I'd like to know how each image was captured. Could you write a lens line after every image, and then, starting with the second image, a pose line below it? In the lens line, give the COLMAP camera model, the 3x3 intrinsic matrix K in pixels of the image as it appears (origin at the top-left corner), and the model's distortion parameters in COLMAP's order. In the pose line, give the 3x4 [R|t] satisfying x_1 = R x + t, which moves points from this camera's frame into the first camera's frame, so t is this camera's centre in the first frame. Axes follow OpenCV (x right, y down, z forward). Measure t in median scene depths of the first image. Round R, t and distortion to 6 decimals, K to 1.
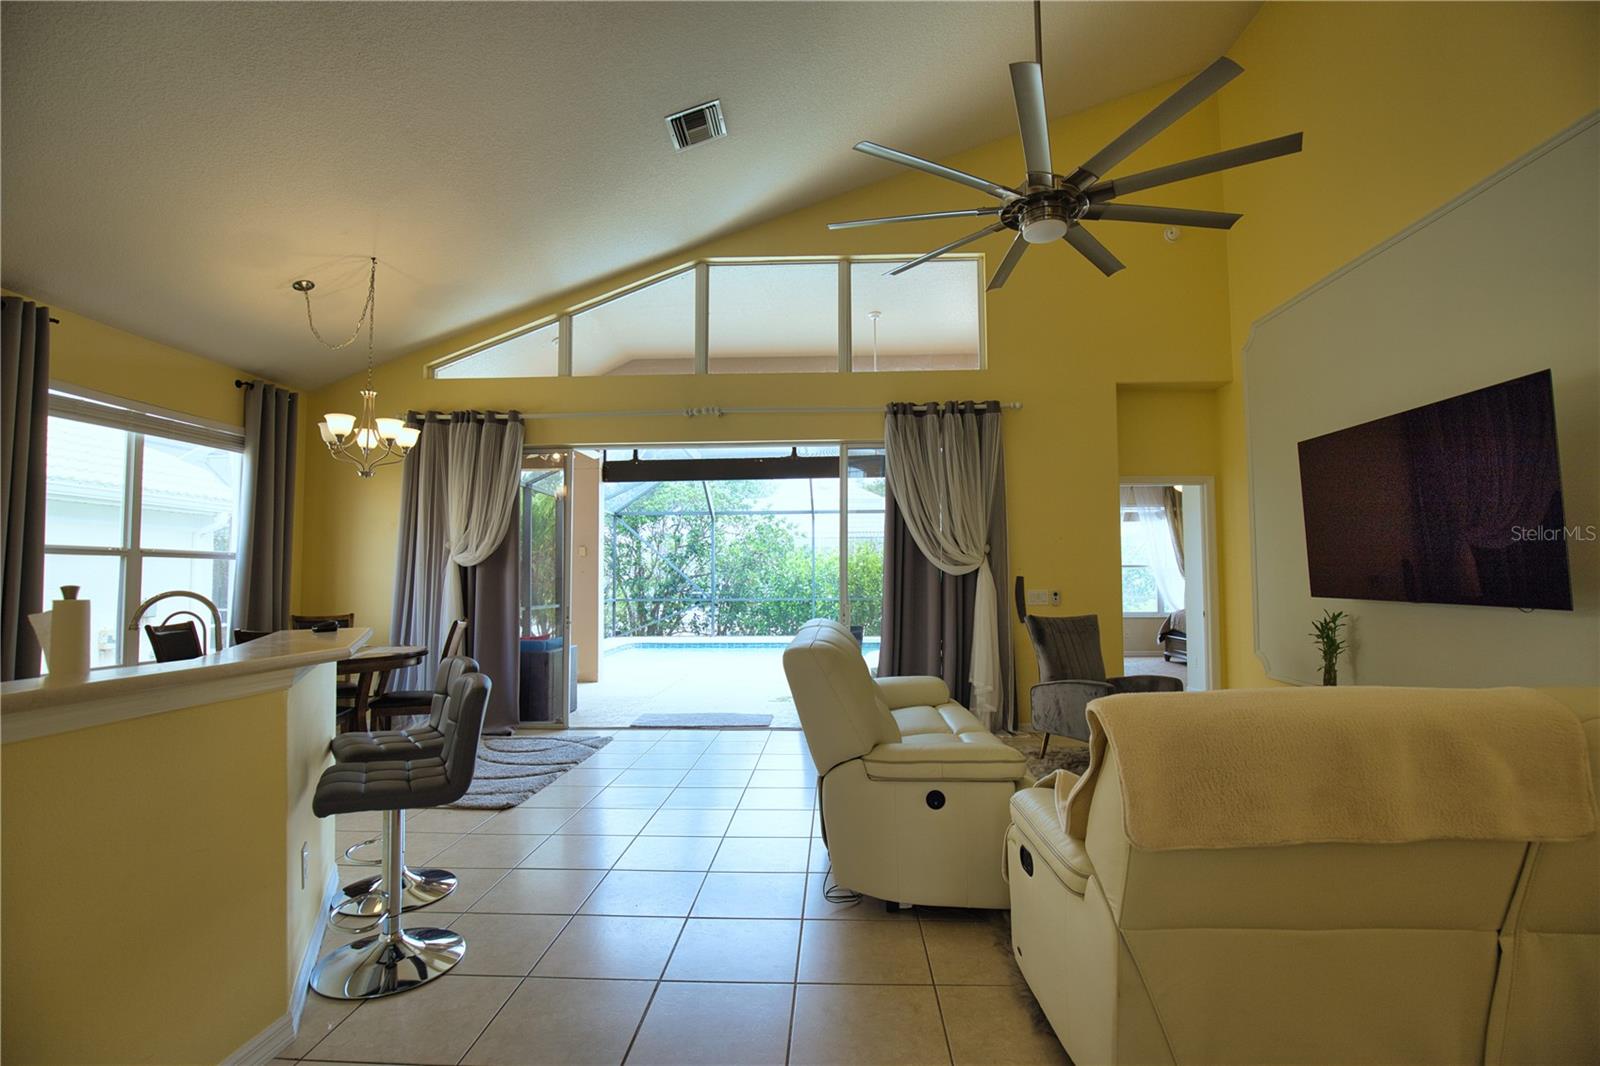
lens RADIAL K [[726.9, 0, 810.8], [0, 726.9, 545.1], [0, 0, 1]] dist [-0.035614, 0.007497]
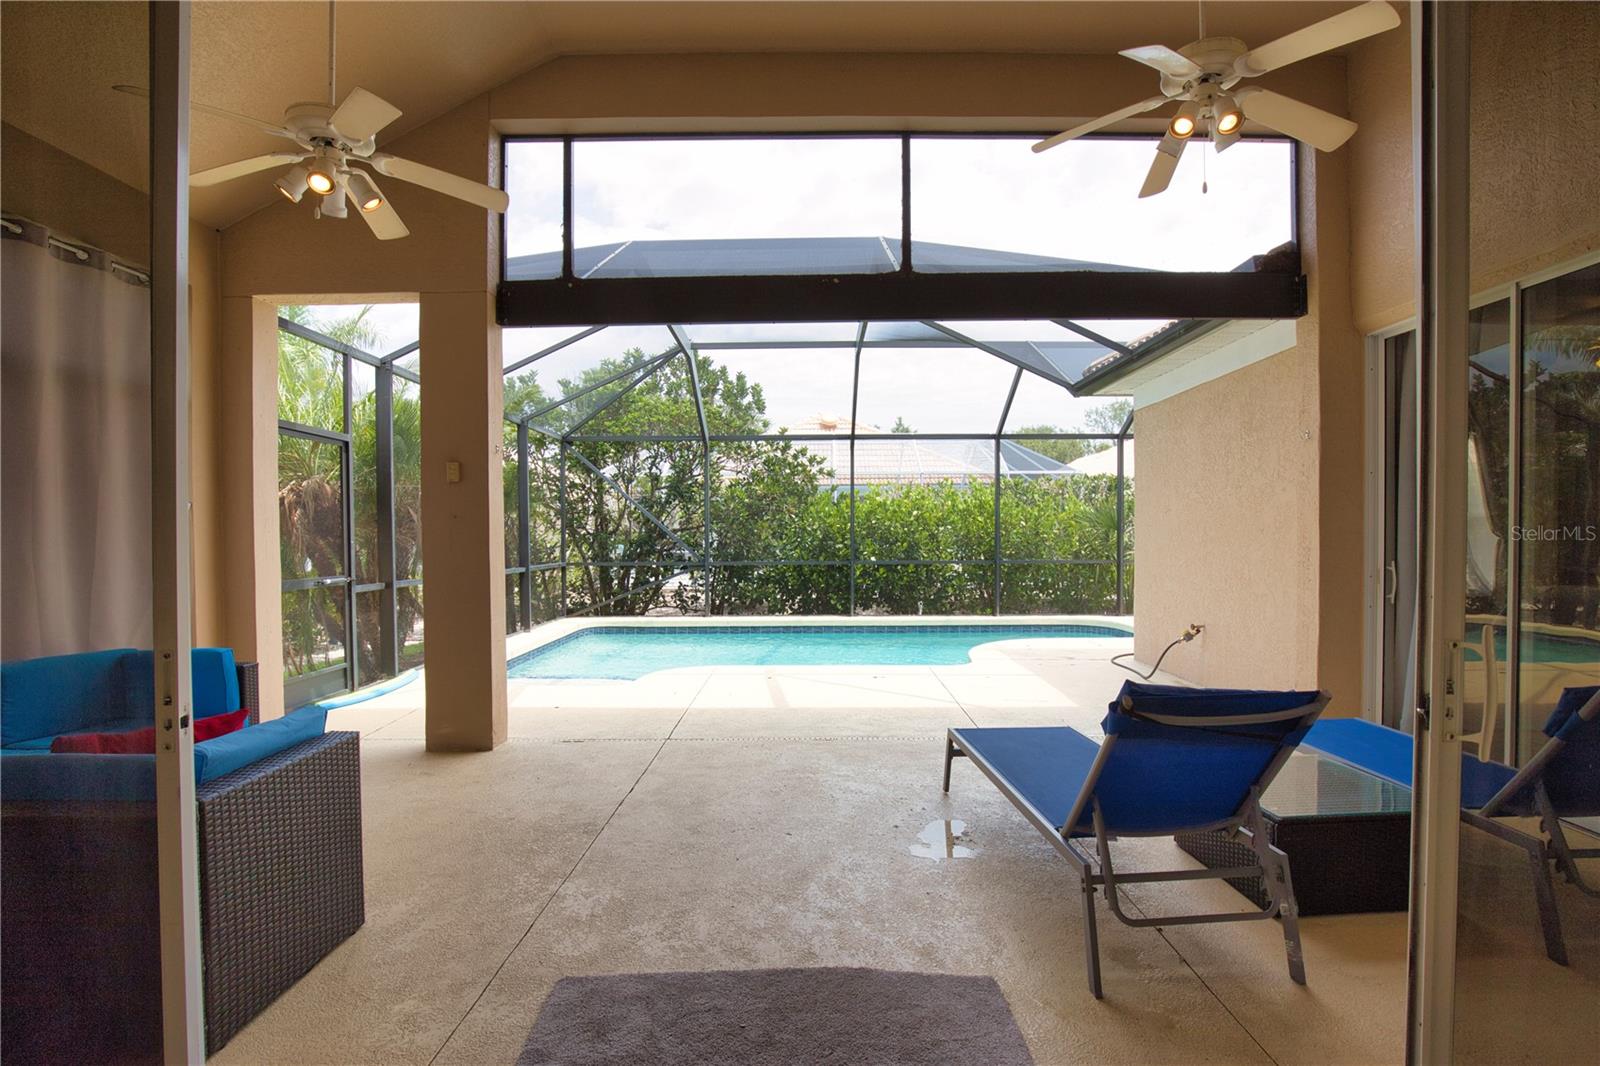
lens RADIAL K [[726.9, 0, 804.7], [0, 726.9, 542.7], [0, 0, 1]] dist [-0.035614, 0.007497]
pose [[0.999686, 0.000761, 0.025030, -0.060988], [-0.002237, 0.998257, 0.058981, 0.014500], [-0.024942, -0.059018, 0.997945, 0.317691]]
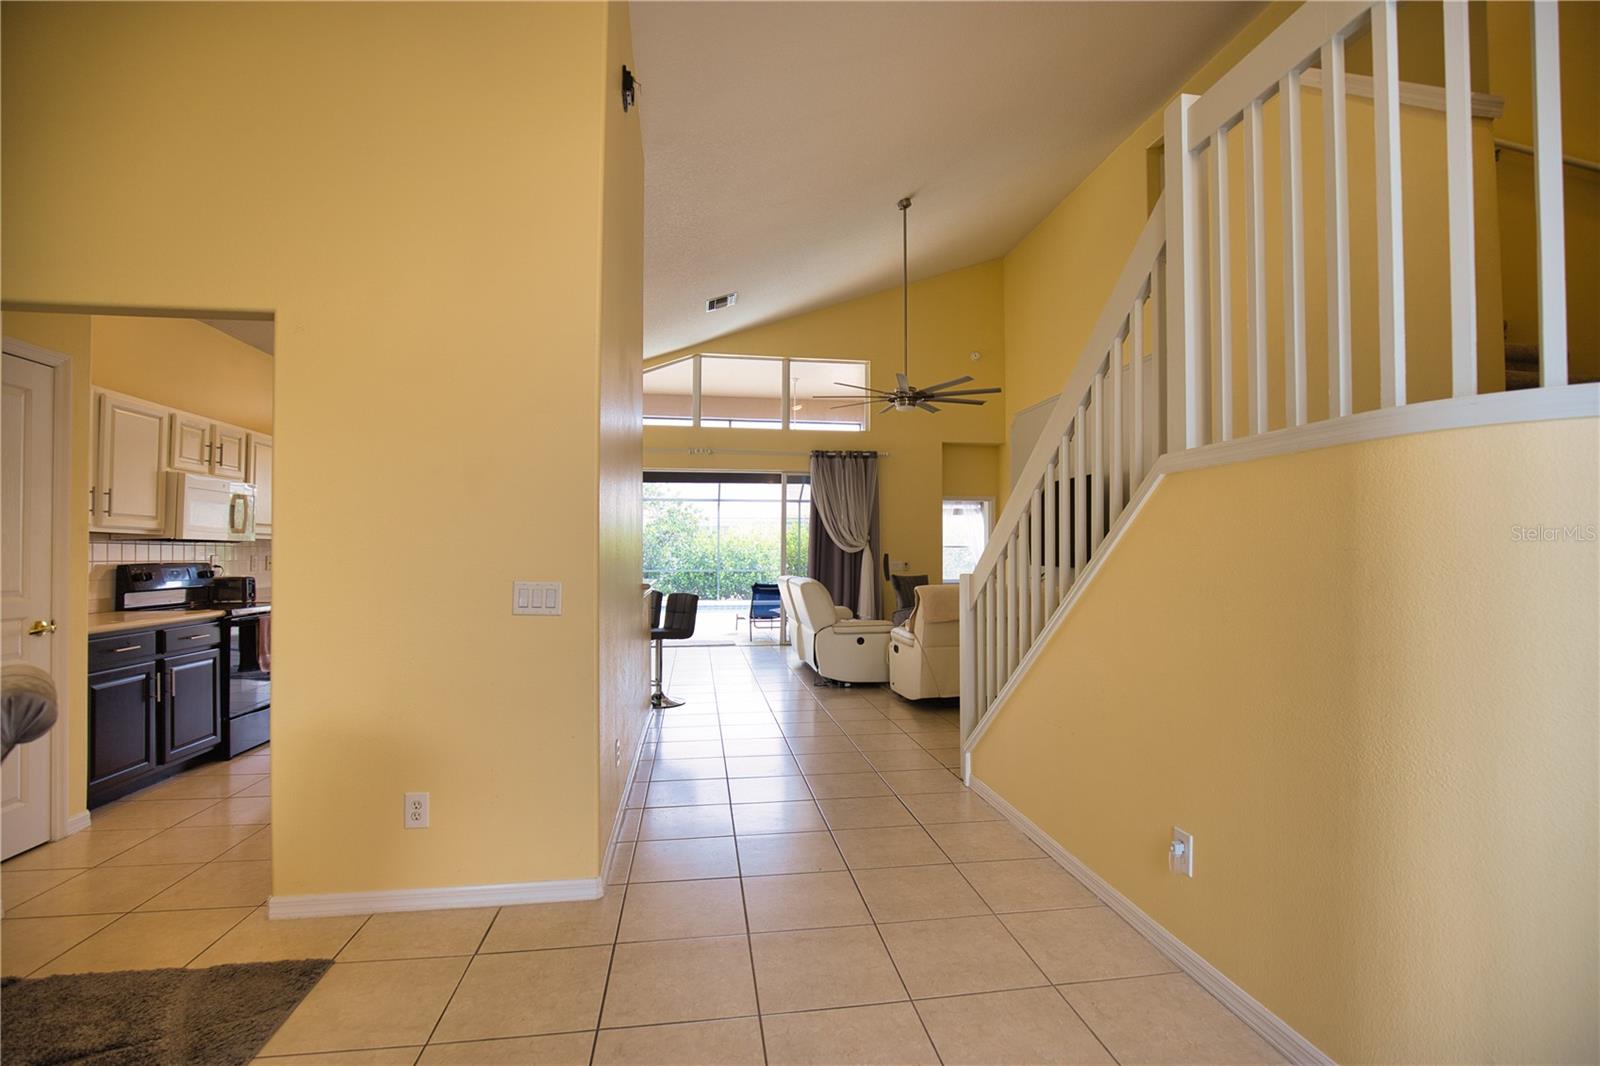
lens RADIAL K [[726.9, 0, 816.4], [0, 726.9, 542.2], [0, 0, 1]] dist [-0.035614, 0.007497]
pose [[0.979310, 0.009083, 0.202164, -0.085911], [-0.014935, 0.999512, 0.027443, -0.011164], [-0.201816, -0.029894, 0.978967, -0.251716]]
